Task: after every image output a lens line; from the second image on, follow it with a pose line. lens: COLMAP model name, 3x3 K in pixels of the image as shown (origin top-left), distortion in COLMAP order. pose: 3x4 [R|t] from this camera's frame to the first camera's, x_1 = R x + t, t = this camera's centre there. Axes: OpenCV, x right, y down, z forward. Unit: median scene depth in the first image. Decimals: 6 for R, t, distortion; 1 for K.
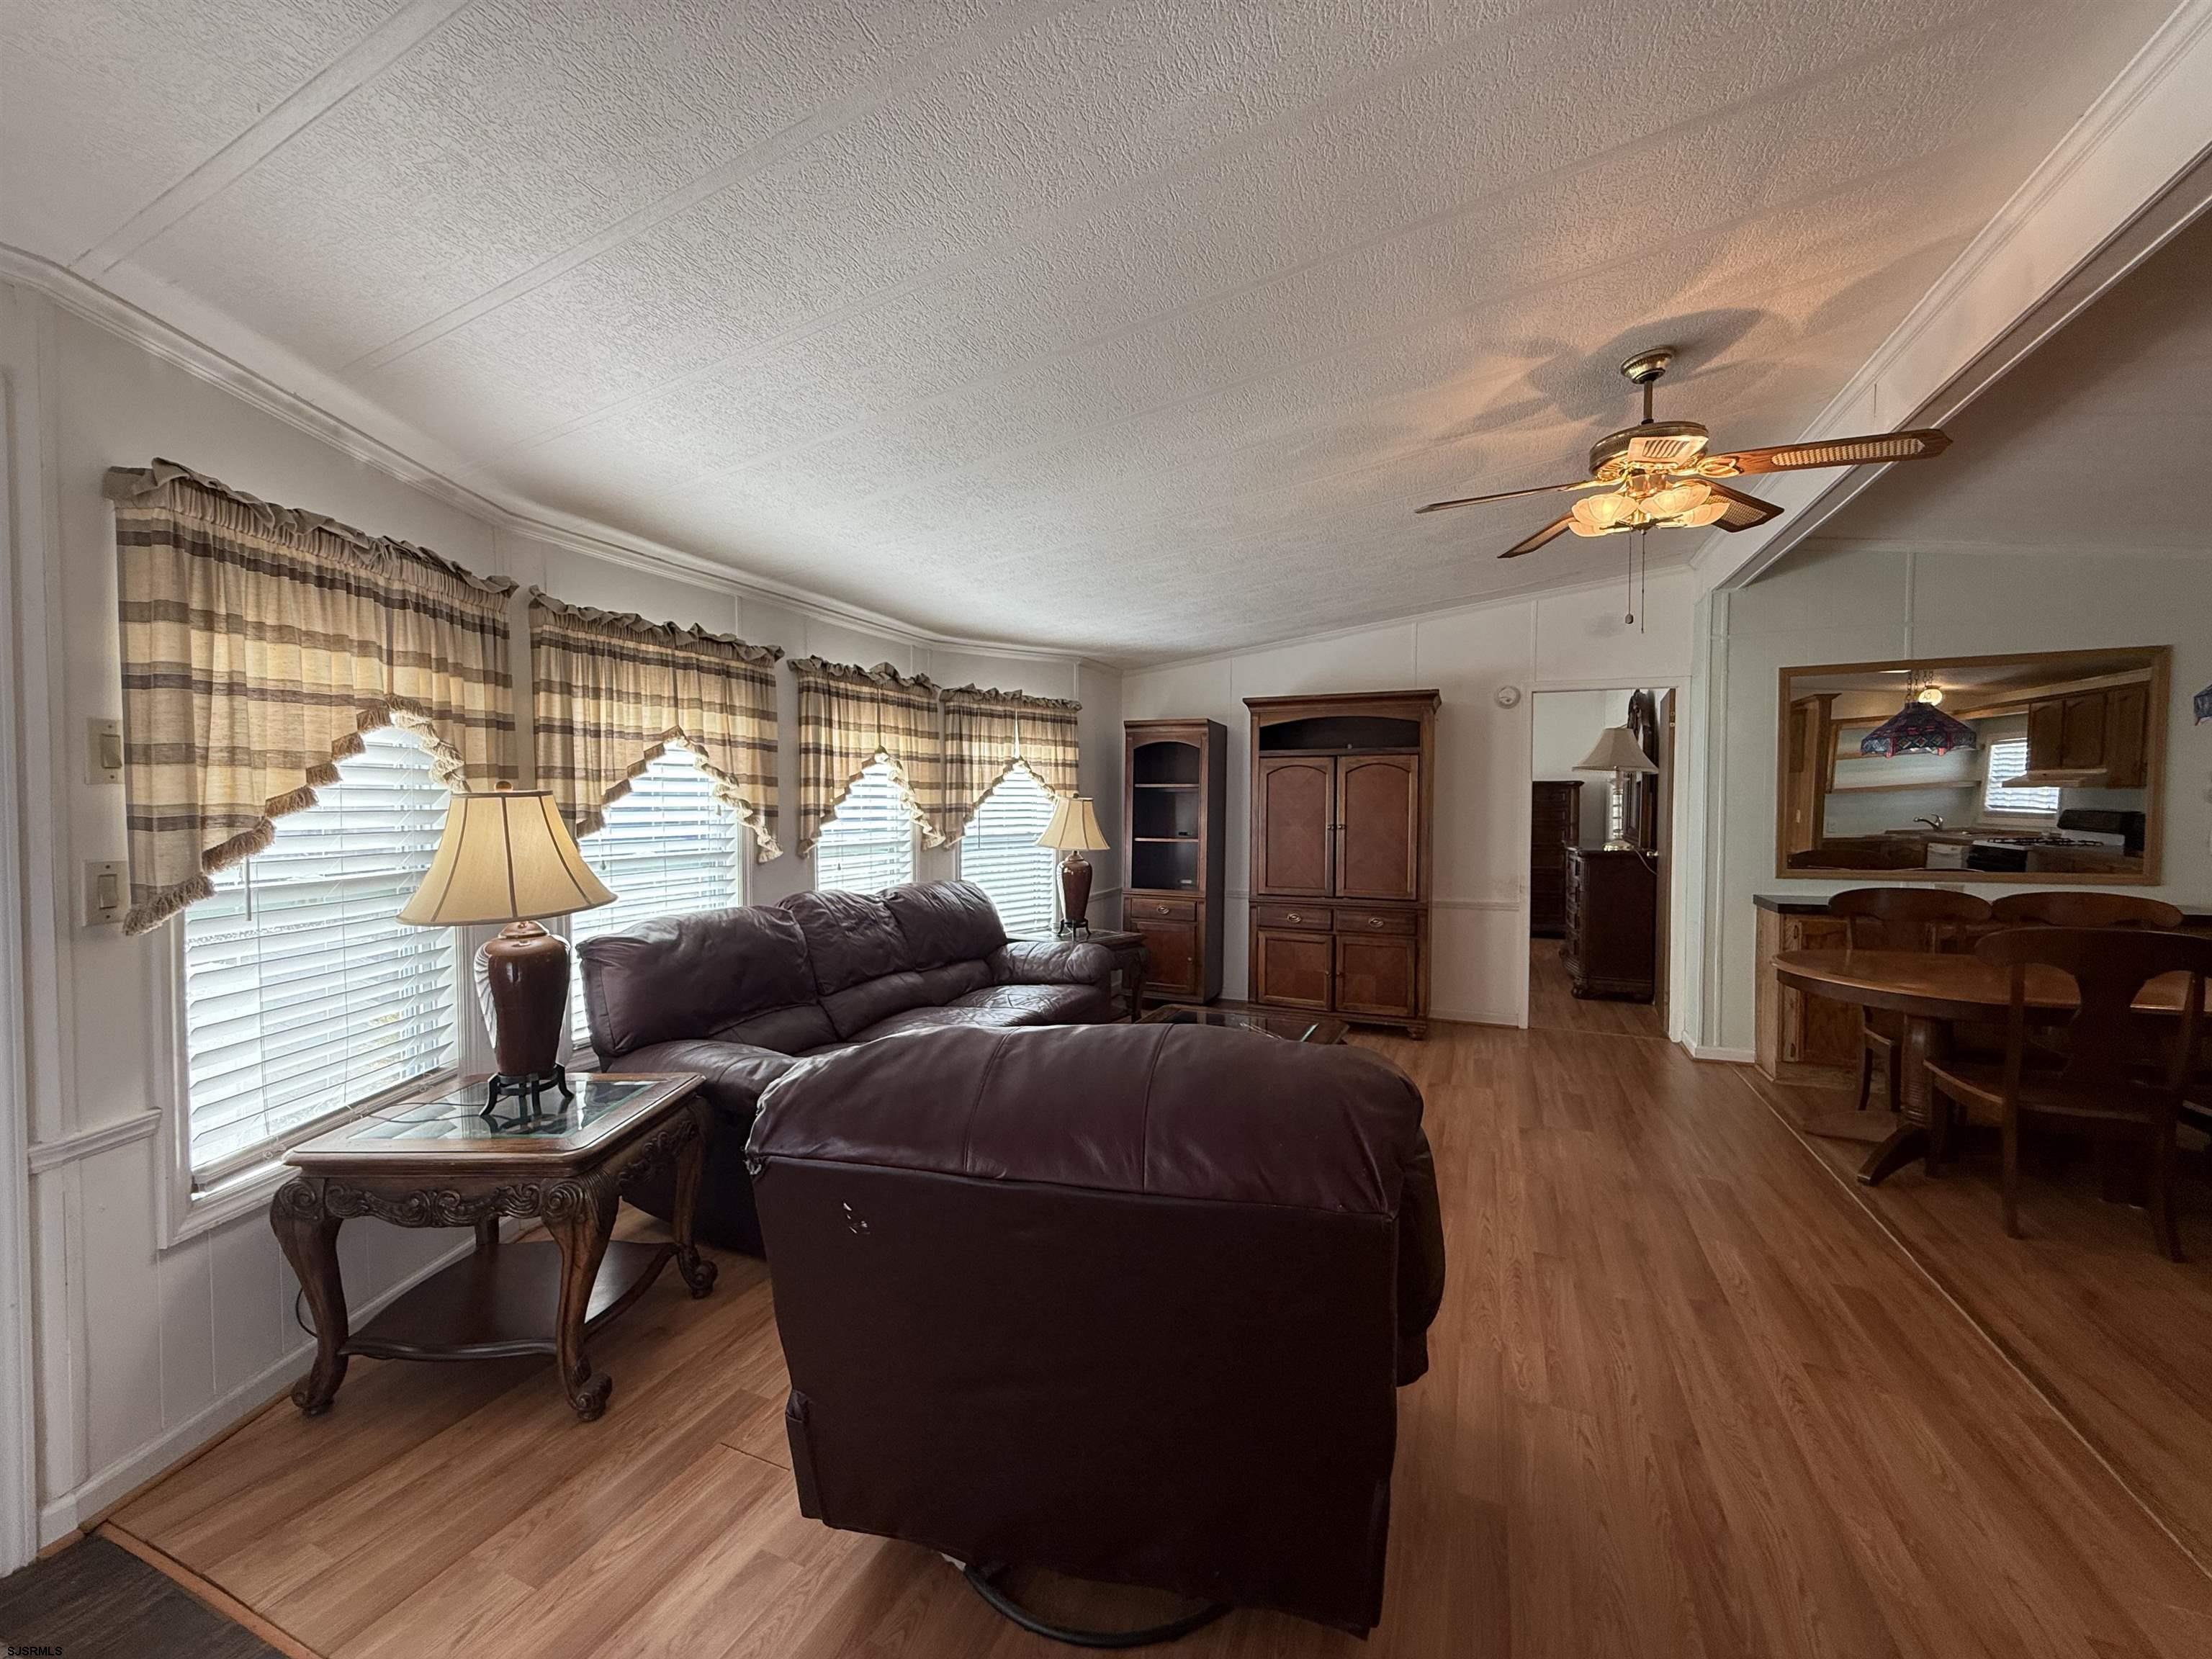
lens RADIAL K [[879.8, 0, 1101.5], [0, 879.8, 823.6], [0, 0, 1]] dist [-0.000418, 0.000027]
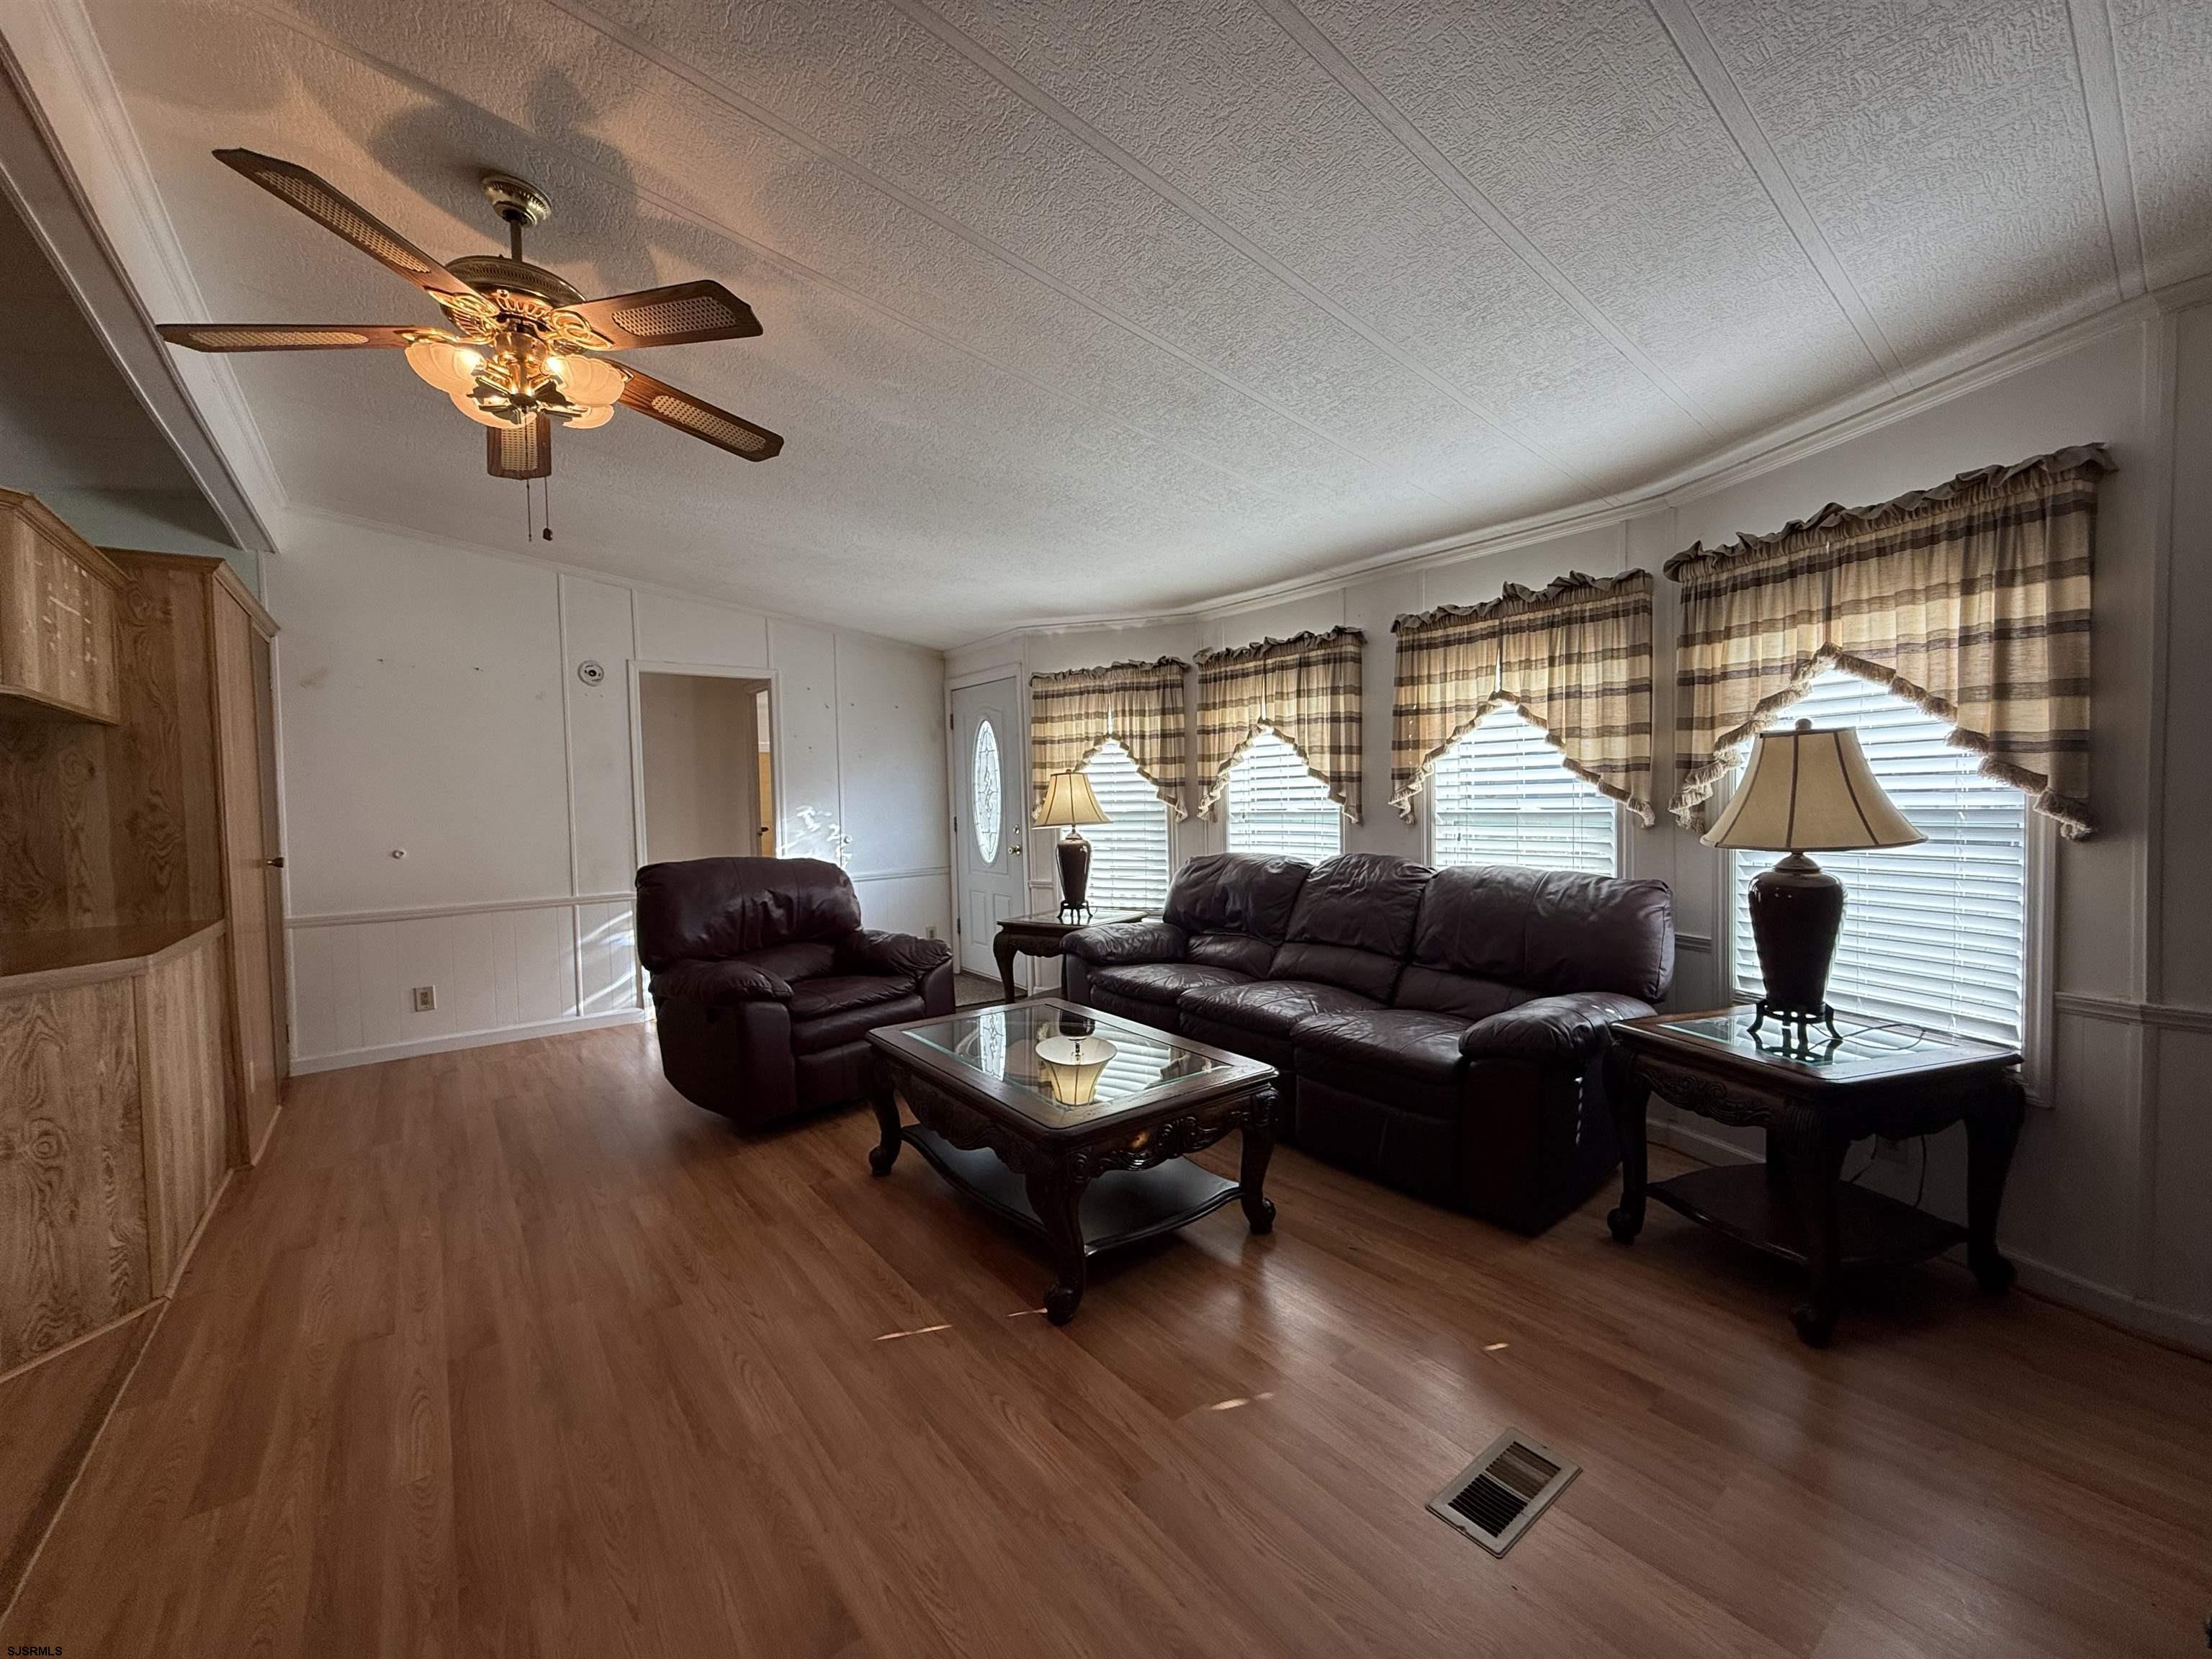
lens RADIAL K [[879.8, 0, 1100.3], [0, 879.8, 832.0], [0, 0, 1]] dist [-0.000418, 0.000027]
pose [[-0.483570, 0.042345, -0.874281, 0.685817], [-0.000787, 0.998808, 0.048812, 0.001183], [0.875305, 0.024292, -0.482960, 1.179242]]
